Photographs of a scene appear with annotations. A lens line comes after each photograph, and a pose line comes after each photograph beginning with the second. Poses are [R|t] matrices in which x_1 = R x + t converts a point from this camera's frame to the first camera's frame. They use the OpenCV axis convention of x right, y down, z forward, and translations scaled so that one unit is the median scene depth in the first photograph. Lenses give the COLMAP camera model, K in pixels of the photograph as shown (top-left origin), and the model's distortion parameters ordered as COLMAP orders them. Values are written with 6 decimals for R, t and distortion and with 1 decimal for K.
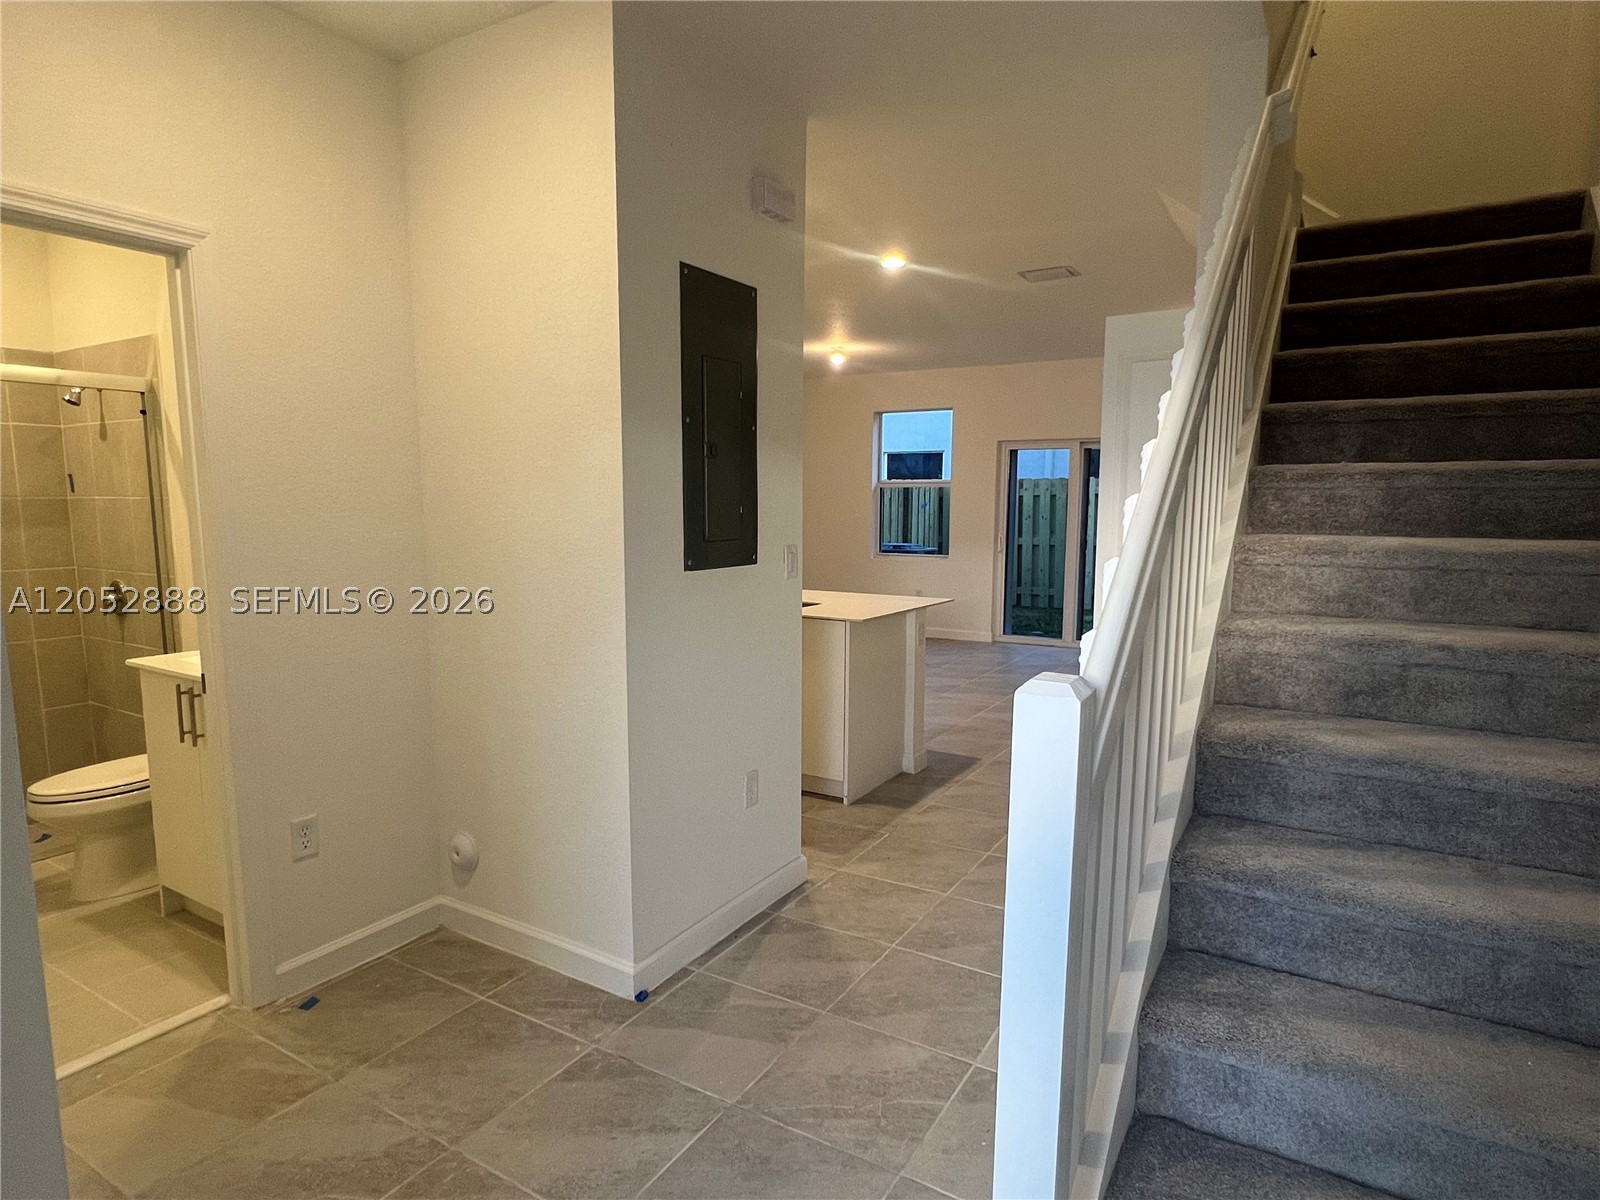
lens RADIAL K [[900.2, 0, 799.2], [0, 900.2, 609.4], [0, 0, 1]] dist [-0.002177, 0.000507]
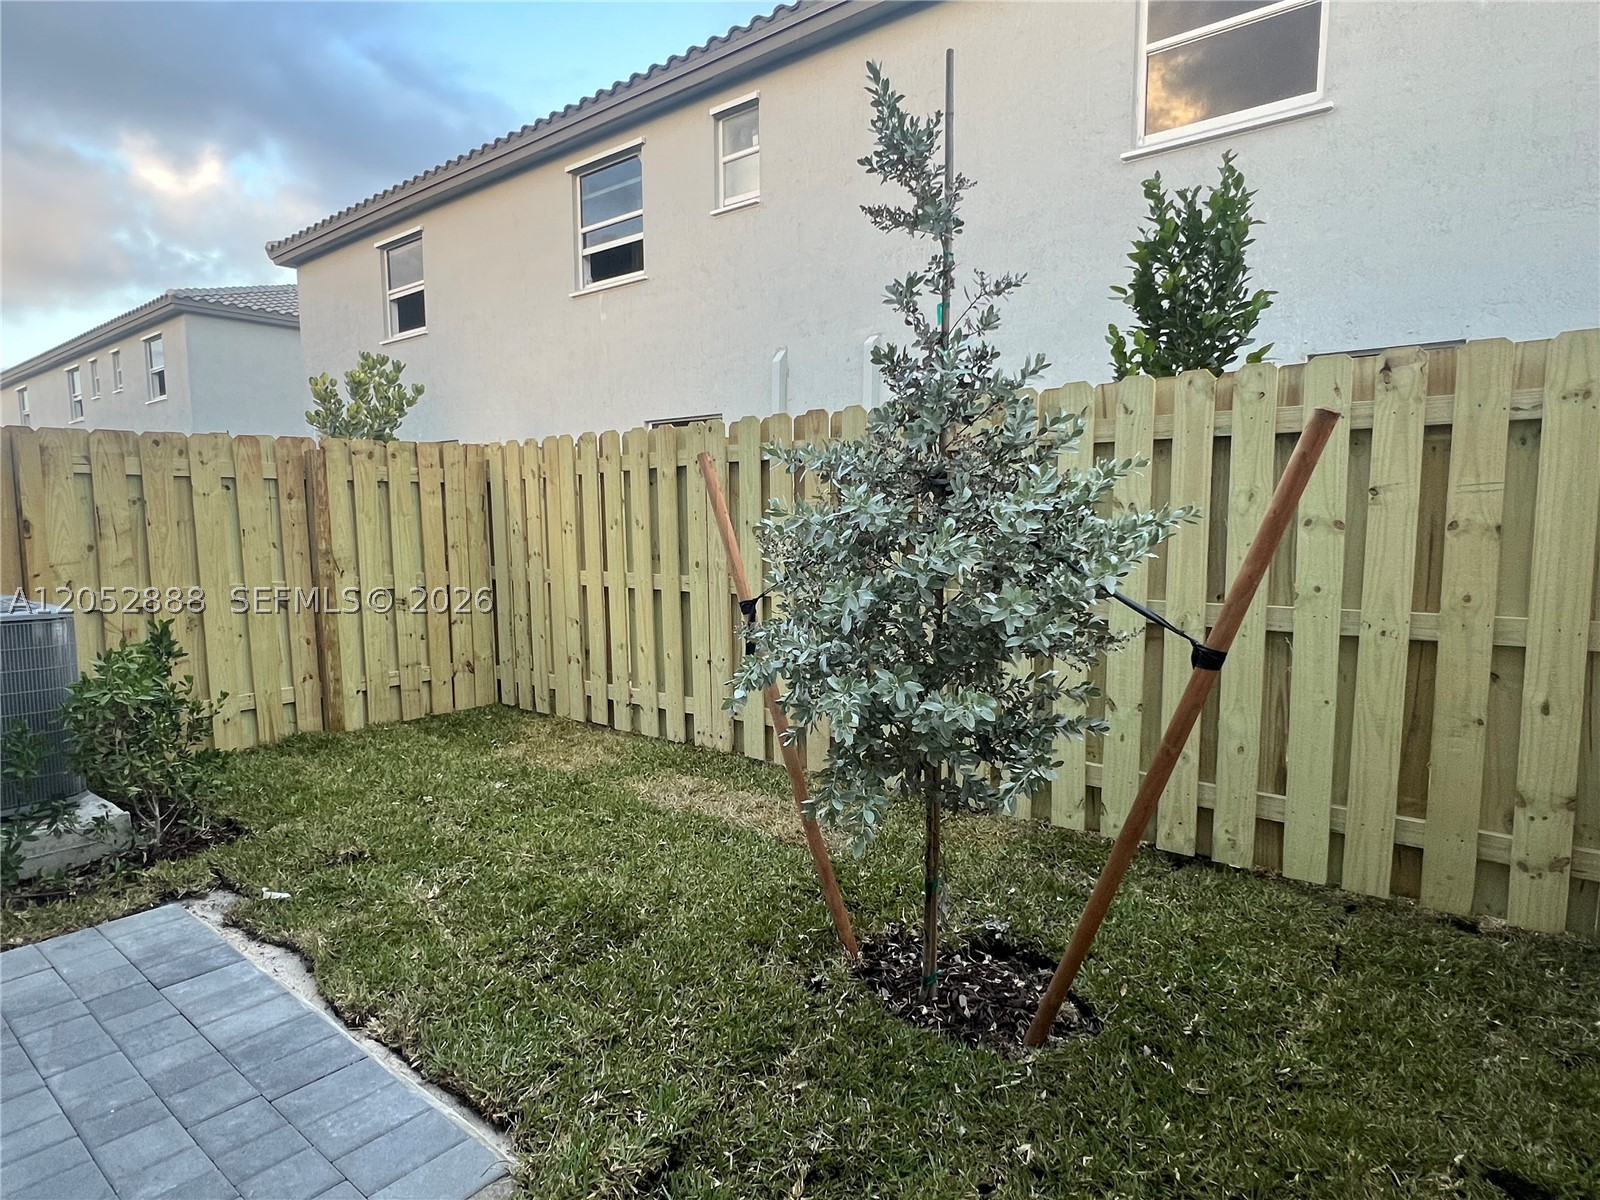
lens RADIAL K [[900.2, 0, 800.1], [0, 900.2, 604.3], [0, 0, 1]] dist [-0.002177, 0.000507]
pose [[-0.136806, 0.107934, -0.984700, 0.678092], [-0.091299, 0.988442, 0.121028, -0.127021], [0.986381, 0.106460, -0.125371, 1.166370]]
